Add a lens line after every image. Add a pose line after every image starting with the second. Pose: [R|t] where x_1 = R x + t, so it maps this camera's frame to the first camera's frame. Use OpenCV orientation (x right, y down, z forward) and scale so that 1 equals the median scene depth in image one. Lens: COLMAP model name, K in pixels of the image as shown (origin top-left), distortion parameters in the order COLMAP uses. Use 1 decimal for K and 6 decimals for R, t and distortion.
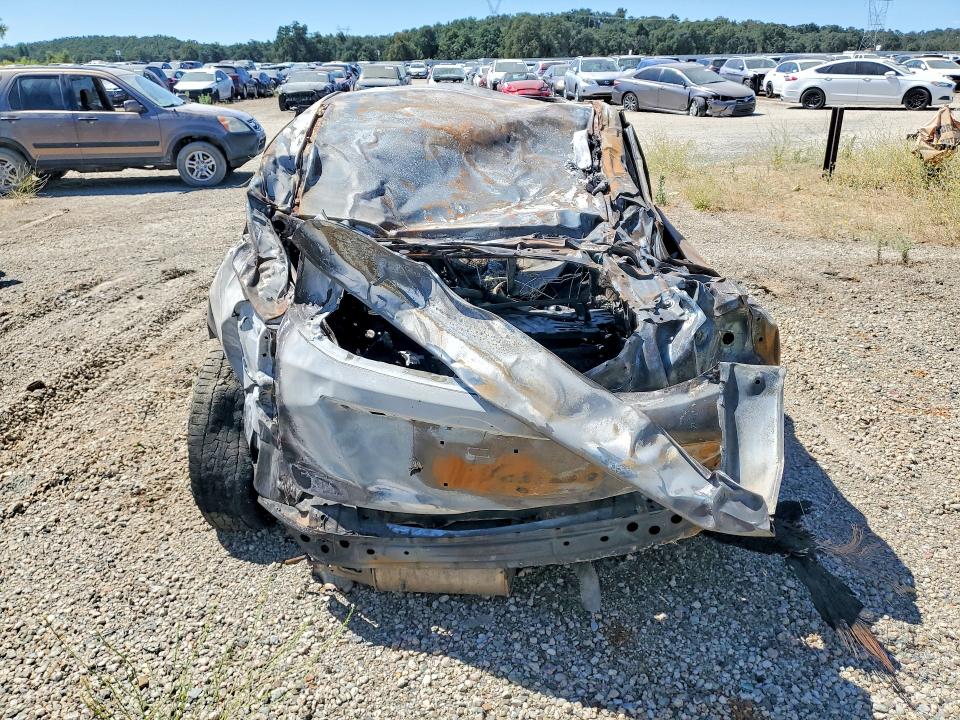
lens RADIAL K [[766.2, 0, 496.3], [0, 766.2, 357.3], [0, 0, 1]] dist [0.019336, -0.008411]
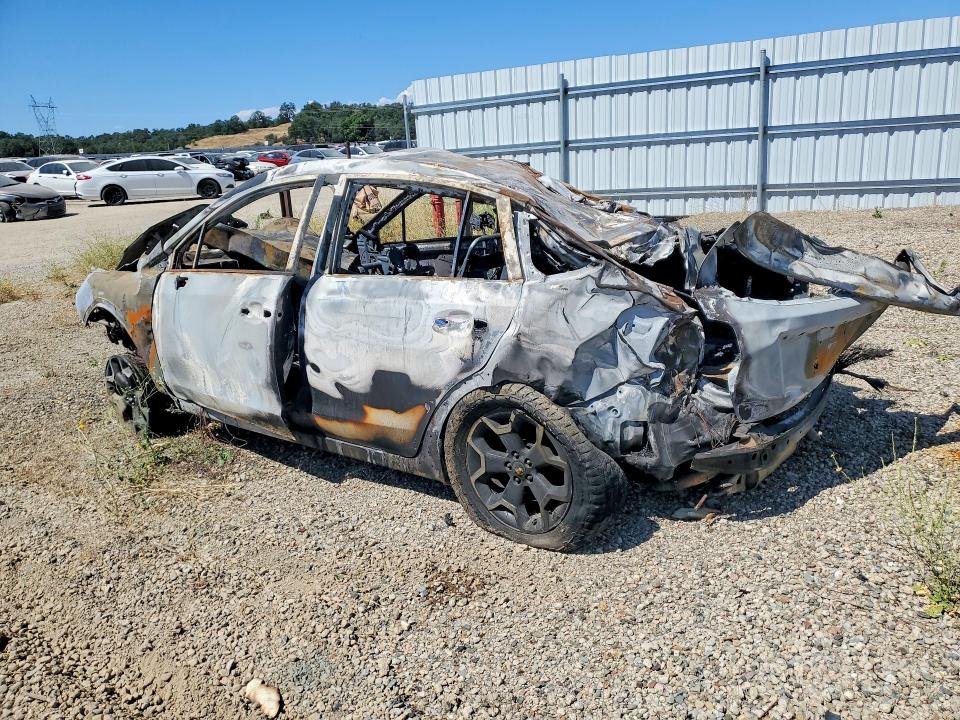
lens RADIAL K [[766.2, 0, 496.3], [0, 766.2, 357.3], [0, 0, 1]] dist [0.019336, -0.008411]
pose [[0.555696, -0.240800, 0.795750, -1.649300], [0.336907, 0.940249, 0.049255, -0.153068], [-0.760063, 0.240723, 0.603620, 0.550650]]
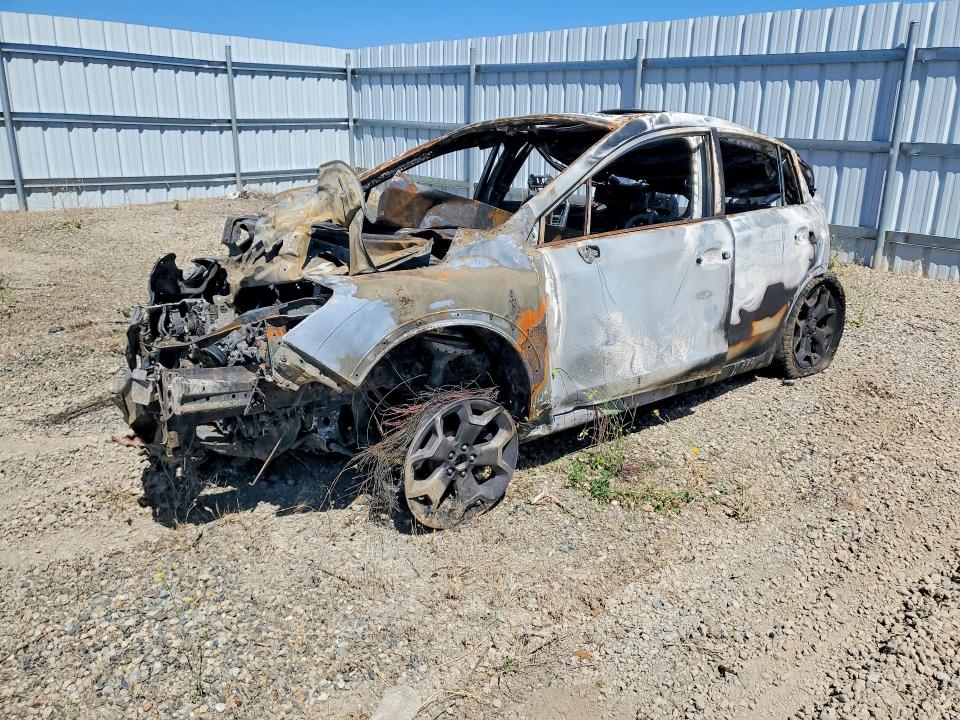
lens RADIAL K [[766.2, 0, 496.3], [0, 766.2, 357.3], [0, 0, 1]] dist [0.019336, -0.008411]
pose [[-0.690650, -0.199649, 0.695085, -1.448276], [0.239614, 0.843675, 0.480414, -1.169807], [-0.682340, 0.498350, -0.534845, 3.545419]]
